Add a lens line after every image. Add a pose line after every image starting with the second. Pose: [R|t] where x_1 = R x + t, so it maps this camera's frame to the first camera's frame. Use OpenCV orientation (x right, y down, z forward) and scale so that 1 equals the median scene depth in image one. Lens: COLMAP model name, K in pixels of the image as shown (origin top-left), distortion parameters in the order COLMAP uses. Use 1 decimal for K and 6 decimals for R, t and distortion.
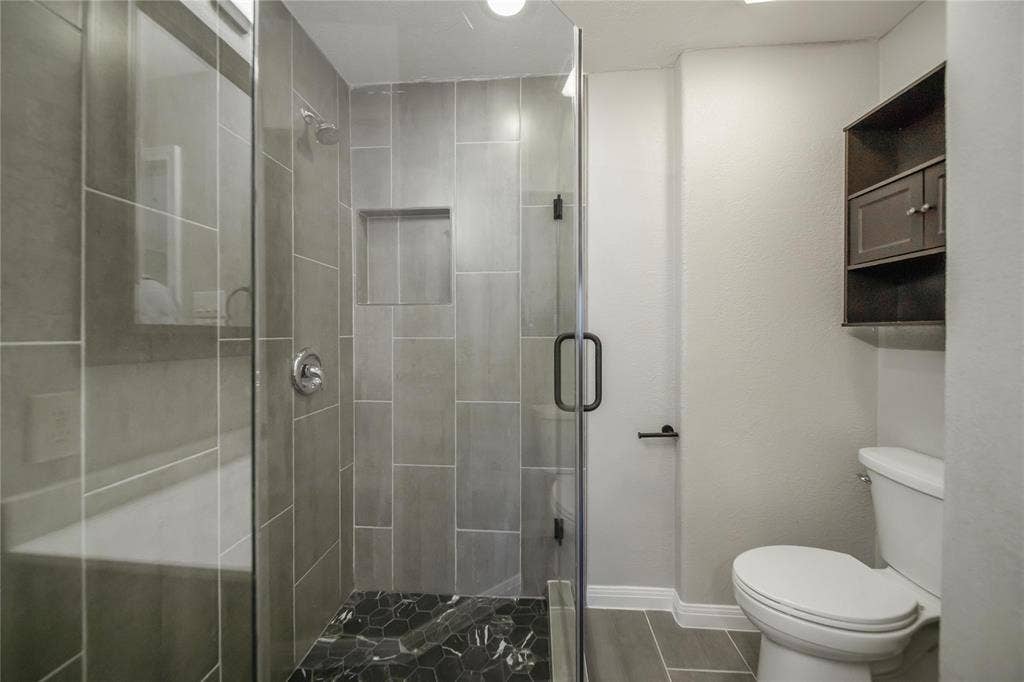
lens RADIAL K [[363.4, 0, 513.0], [0, 363.4, 334.5], [0, 0, 1]] dist [-0.003335, -0.000359]
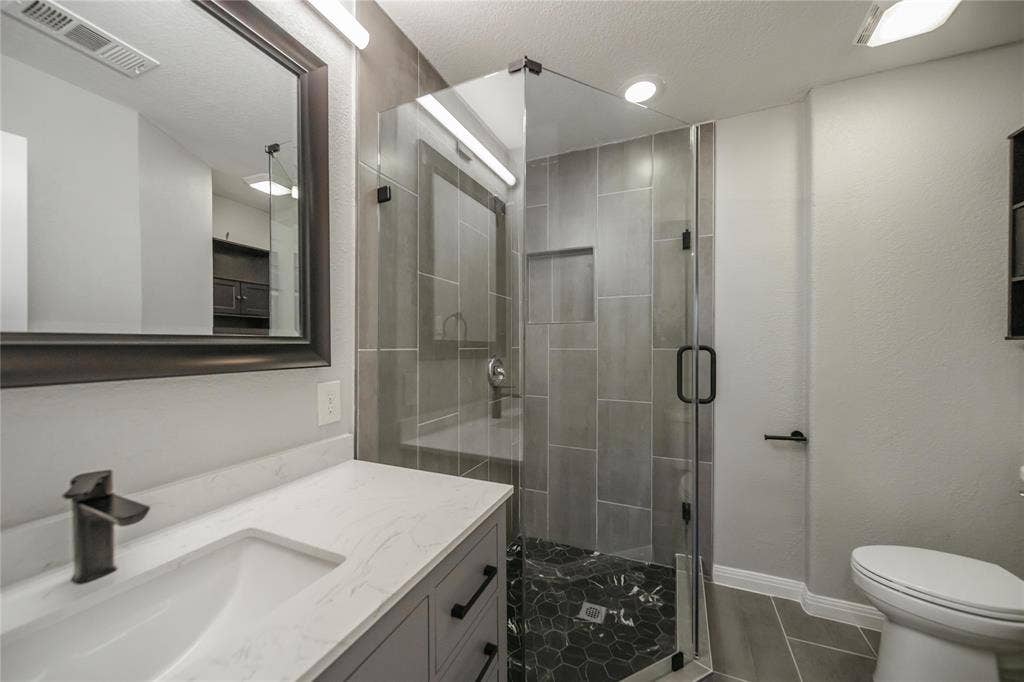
lens RADIAL K [[375.4, 0, 506.1], [0, 375.4, 345.2], [0, 0, 1]] dist [-0.002886, -0.000185]
pose [[0.936504, 0.003113, -0.350644, 0.002937], [-0.004333, 0.999987, -0.002694, 0.000820], [0.350631, 0.004042, 0.936505, -0.362978]]
